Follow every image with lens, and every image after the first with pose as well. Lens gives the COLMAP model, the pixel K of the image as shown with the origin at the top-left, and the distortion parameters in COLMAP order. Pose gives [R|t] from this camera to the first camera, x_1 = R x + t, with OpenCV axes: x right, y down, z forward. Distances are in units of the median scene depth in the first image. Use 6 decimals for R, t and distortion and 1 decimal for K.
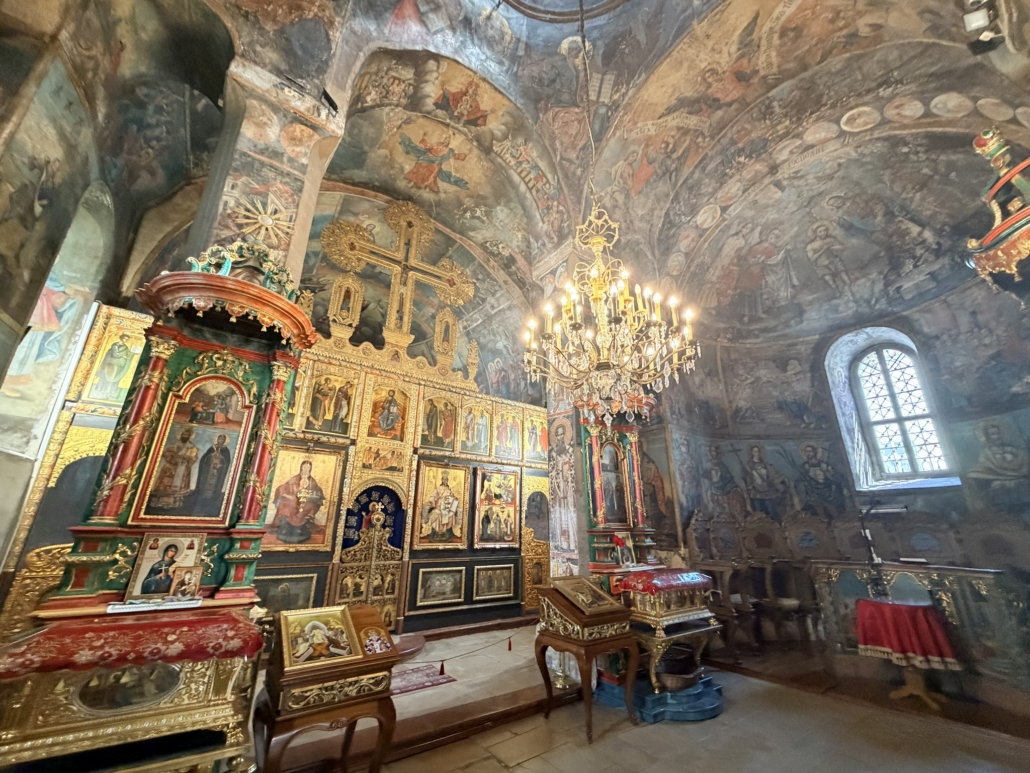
lens RADIAL K [[411.9, 0, 513.5], [0, 411.9, 386.2], [0, 0, 1]] dist [-0.000172, 0.000158]
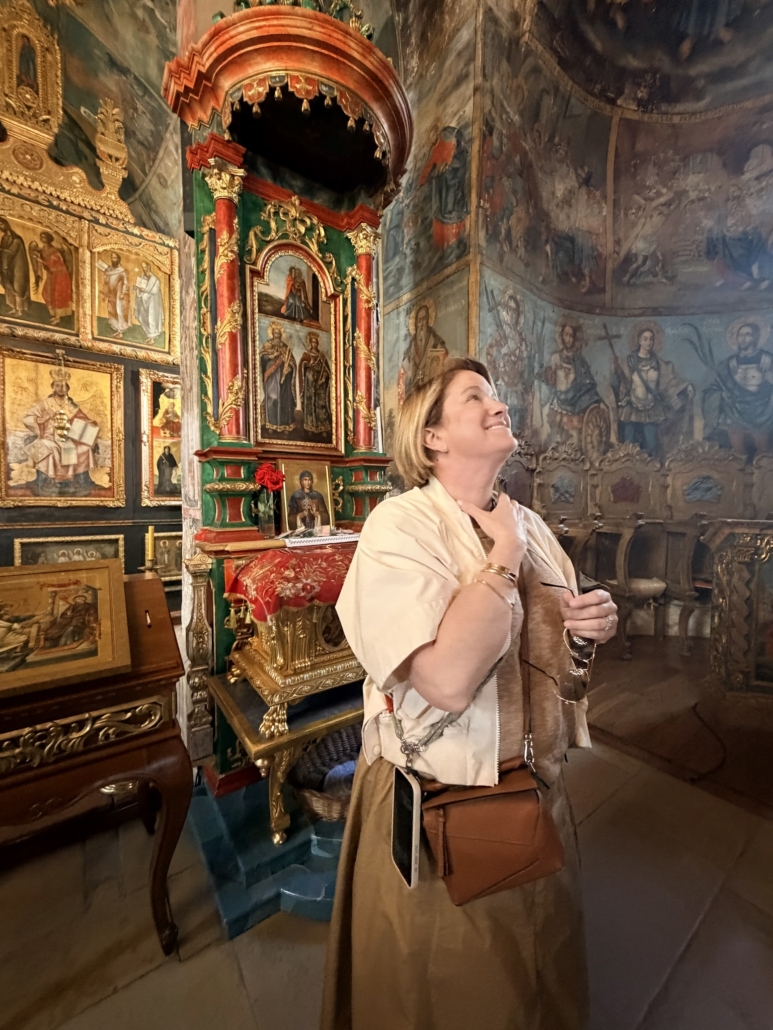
lens RADIAL K [[411.9, 0, 388.2], [0, 411.9, 516.0], [0, 0, 1]] dist [-0.000172, 0.000158]
pose [[0.999978, -0.005708, 0.003474, 0.254762], [0.004027, 0.929711, 0.368267, 0.183901], [-0.005332, -0.368245, 0.929714, 0.426807]]
